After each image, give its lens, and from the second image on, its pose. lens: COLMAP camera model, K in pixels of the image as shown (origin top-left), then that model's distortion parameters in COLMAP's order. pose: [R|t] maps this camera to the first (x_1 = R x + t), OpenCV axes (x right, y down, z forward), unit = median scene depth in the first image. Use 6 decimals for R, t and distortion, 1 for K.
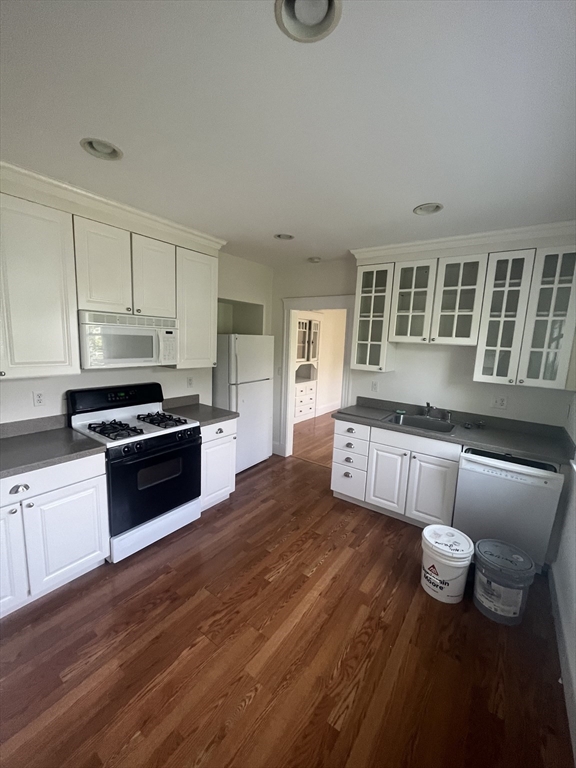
lens RADIAL K [[310.5, 0, 288.0], [0, 310.5, 384.0], [0, 0, 1]] dist [0.000030, -0.000109]
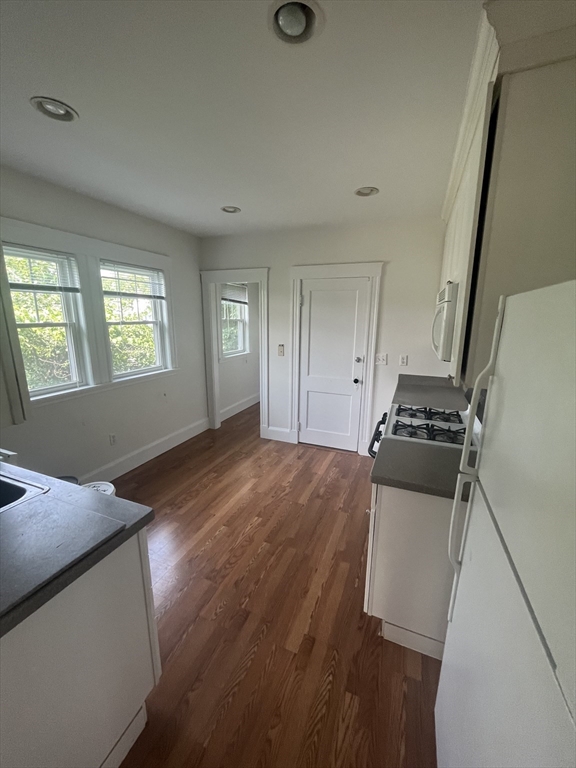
lens RADIAL K [[310.5, 0, 288.0], [0, 310.5, 384.0], [0, 0, 1]] dist [0.000030, -0.000109]
pose [[-0.969948, 0.001906, -0.243303, 0.124693], [-0.085407, 0.933672, 0.347796, -0.290934], [0.227828, 0.358123, -0.905451, 2.097708]]
